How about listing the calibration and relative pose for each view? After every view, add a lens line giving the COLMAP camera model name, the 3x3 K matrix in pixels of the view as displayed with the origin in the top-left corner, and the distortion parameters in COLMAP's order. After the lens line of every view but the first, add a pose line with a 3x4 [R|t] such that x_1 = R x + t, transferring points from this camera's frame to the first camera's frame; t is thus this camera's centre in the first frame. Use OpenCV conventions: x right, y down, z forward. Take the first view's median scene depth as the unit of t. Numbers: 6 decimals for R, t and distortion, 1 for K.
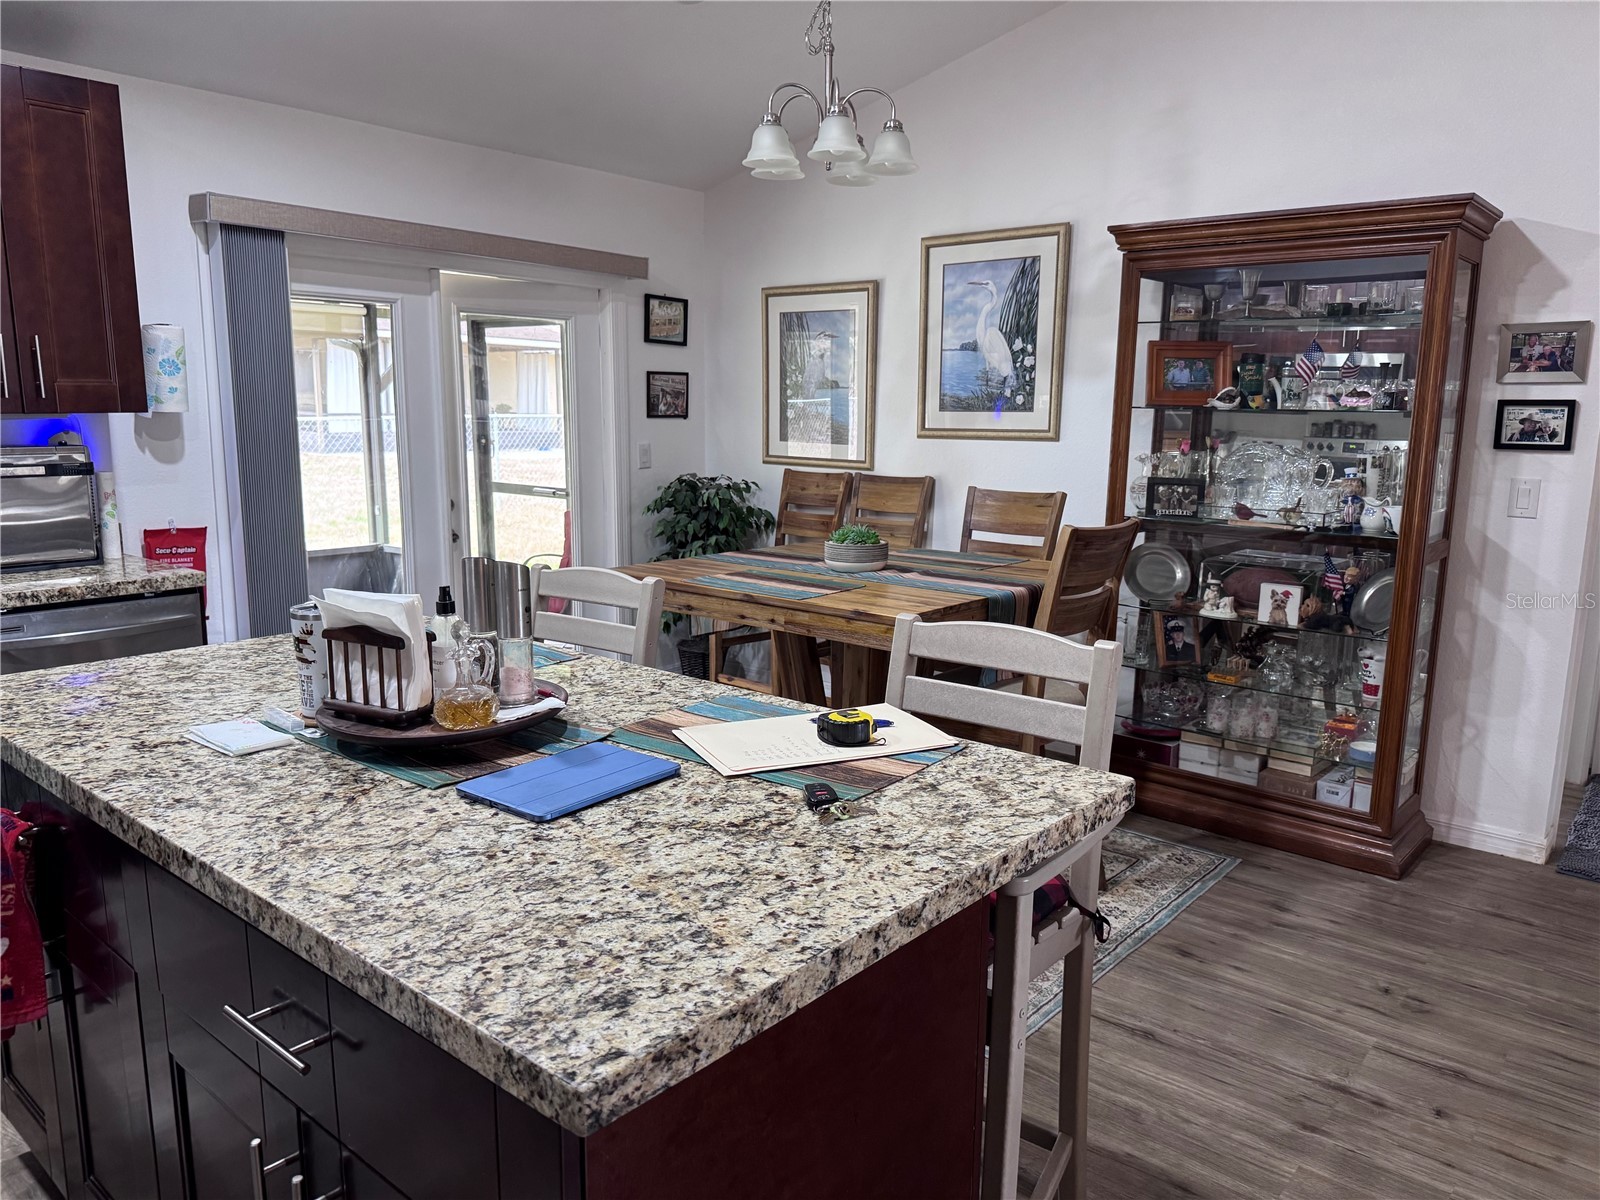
lens RADIAL K [[1126.3, 0, 799.7], [0, 1126.3, 608.3], [0, 0, 1]] dist [0.127376, -0.199467]
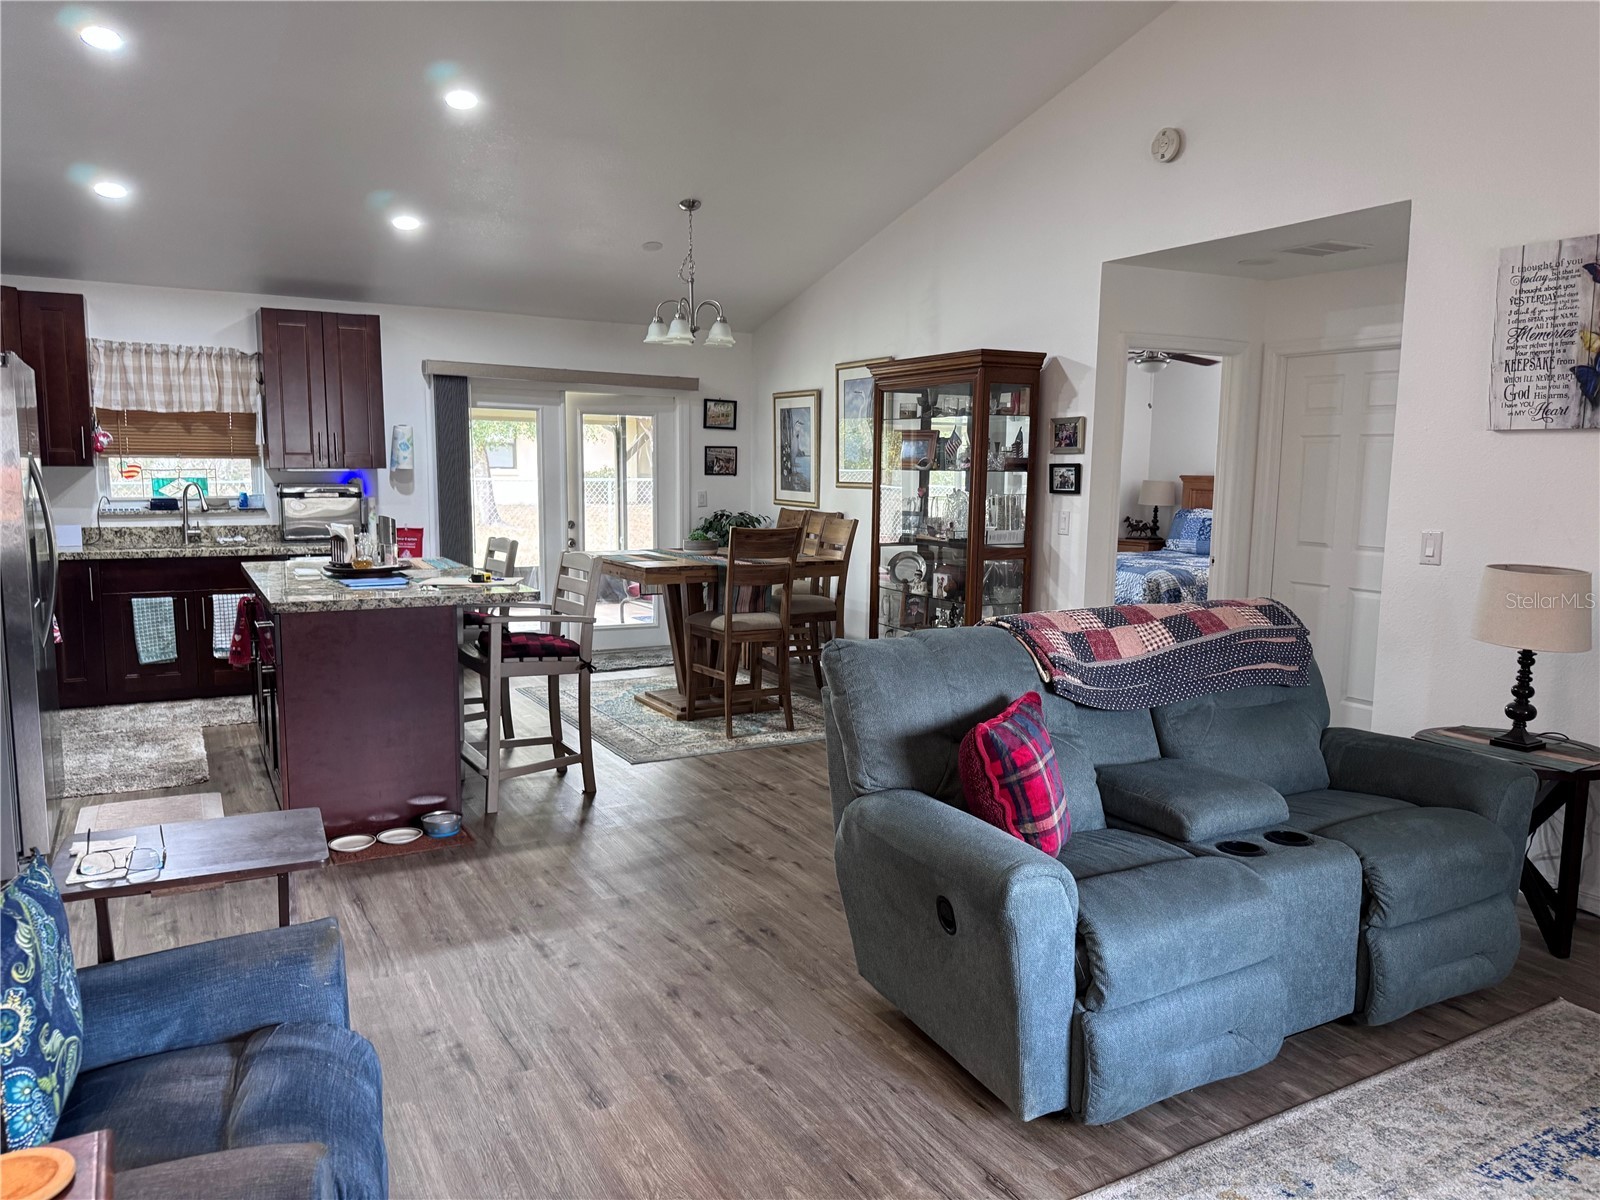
lens RADIAL K [[1110.5, 0, 802.4], [0, 1110.5, 617.4], [0, 0, 1]] dist [0.070223, -0.100791]
pose [[0.937930, 0.047780, -0.343517, 0.728454], [-0.063879, 0.997319, -0.035695, 0.105174], [0.340891, 0.055423, 0.938468, -0.548126]]
